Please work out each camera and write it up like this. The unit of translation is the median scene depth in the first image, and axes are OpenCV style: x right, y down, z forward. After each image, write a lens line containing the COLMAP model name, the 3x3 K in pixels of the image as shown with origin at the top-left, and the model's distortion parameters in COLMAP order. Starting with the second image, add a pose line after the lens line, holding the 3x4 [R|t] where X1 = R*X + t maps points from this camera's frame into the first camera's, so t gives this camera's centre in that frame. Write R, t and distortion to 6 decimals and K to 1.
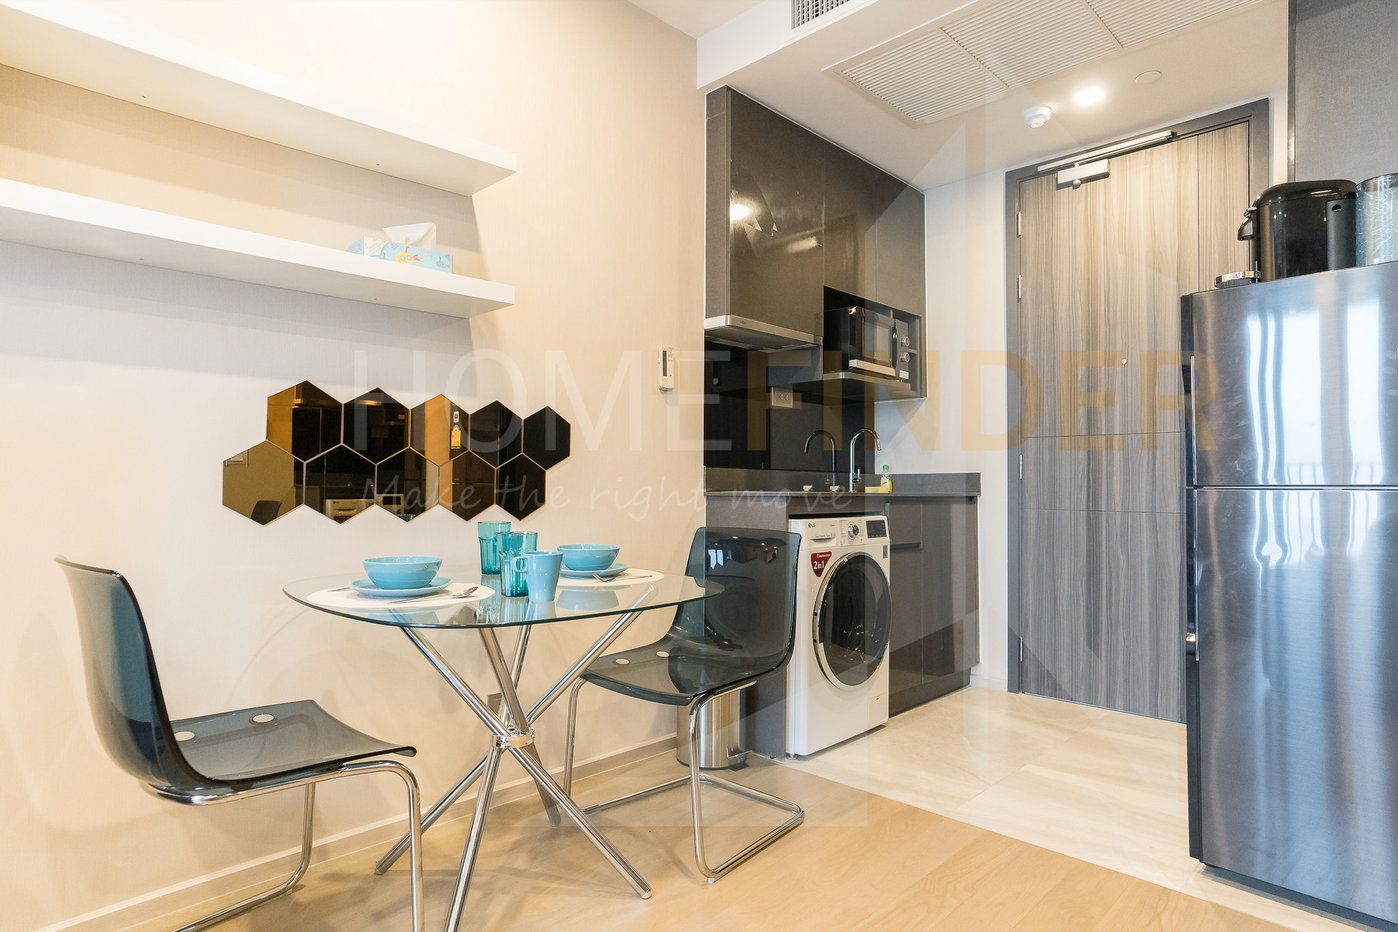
lens RADIAL K [[753.2, 0, 699.0], [0, 753.2, 466.0], [0, 0, 1]] dist [-0.022344, 0.000105]
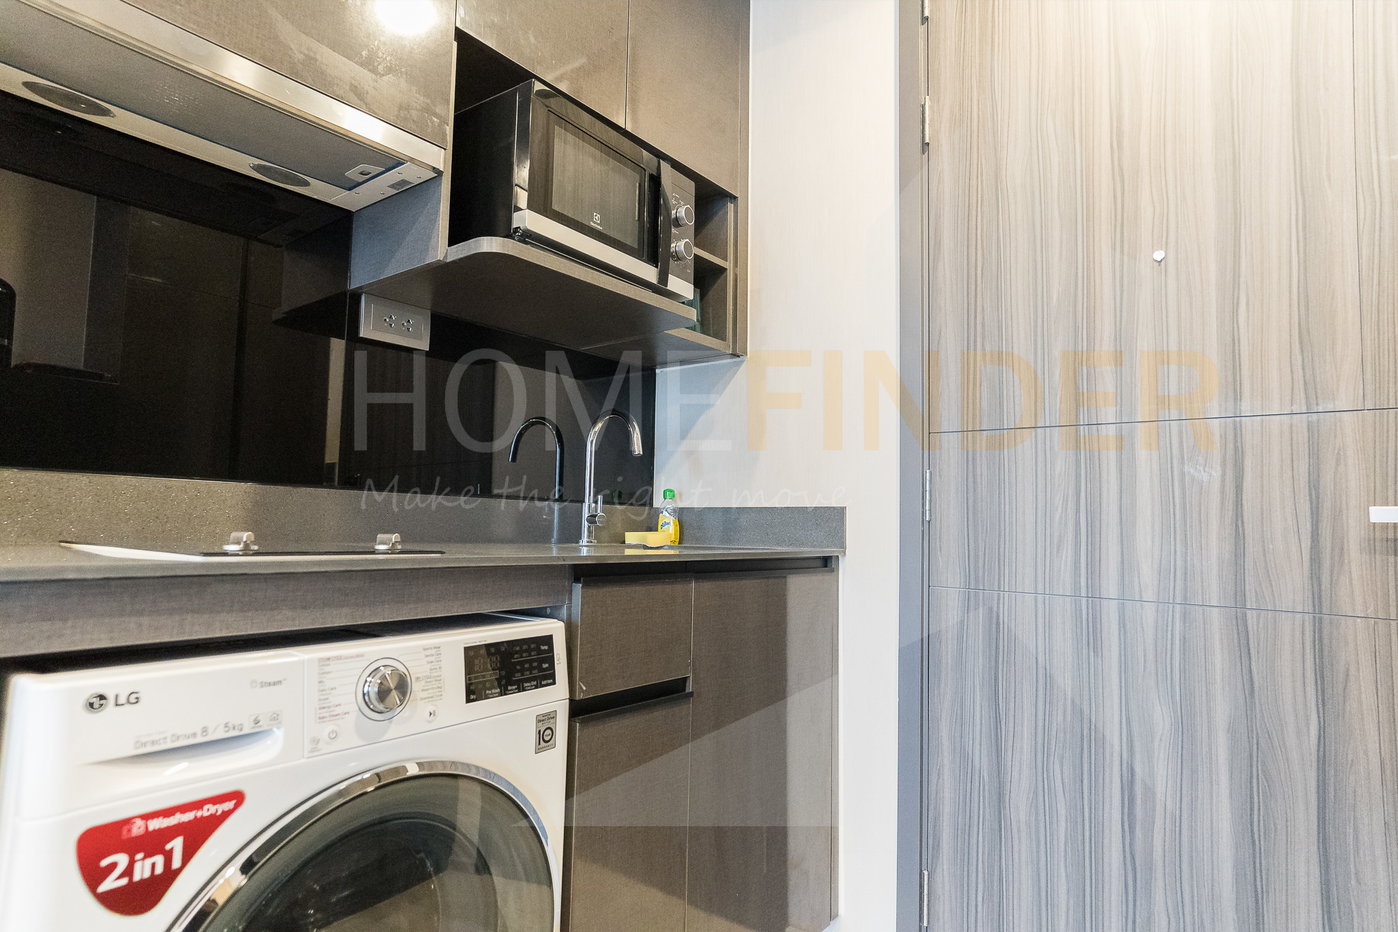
lens RADIAL K [[737.5, 0, 699.0], [0, 737.5, 466.0], [0, 0, 1]] dist [-0.033483, 0.030031]
pose [[0.992598, 0.025740, 0.118683, 0.272134], [-0.019835, 0.998518, -0.050670, 0.010389], [-0.119812, 0.047941, 0.991638, 0.655617]]
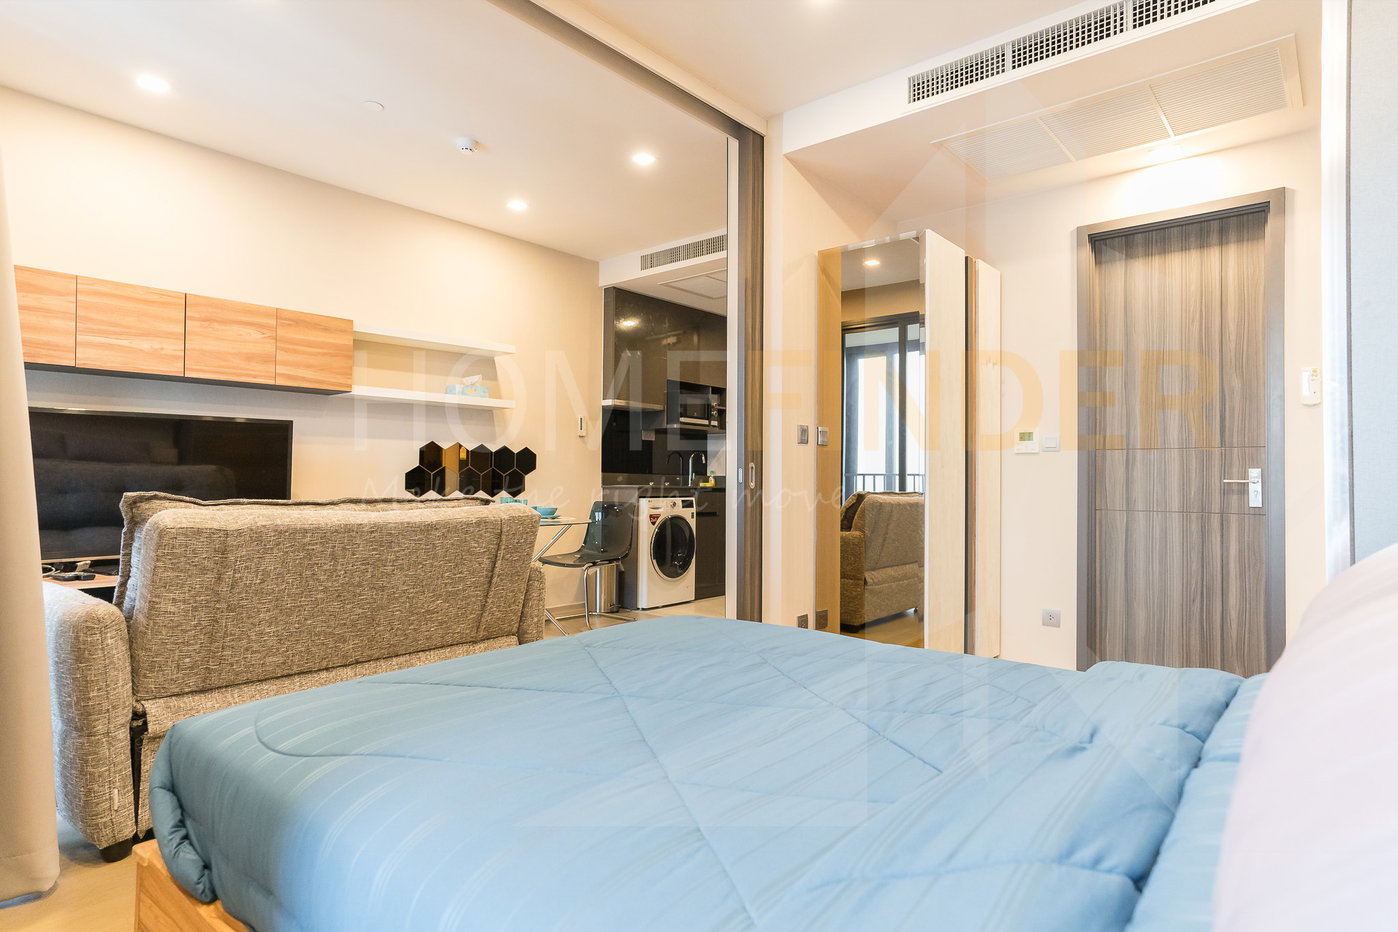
lens RADIAL K [[737.5, 0, 699.0], [0, 737.5, 466.0], [0, 0, 1]] dist [-0.033483, 0.030031]
pose [[0.997485, 0.004044, 0.070768, 0.123037], [-0.004585, 0.999961, 0.007489, -0.033164], [-0.070735, -0.007795, 0.997465, -0.963033]]
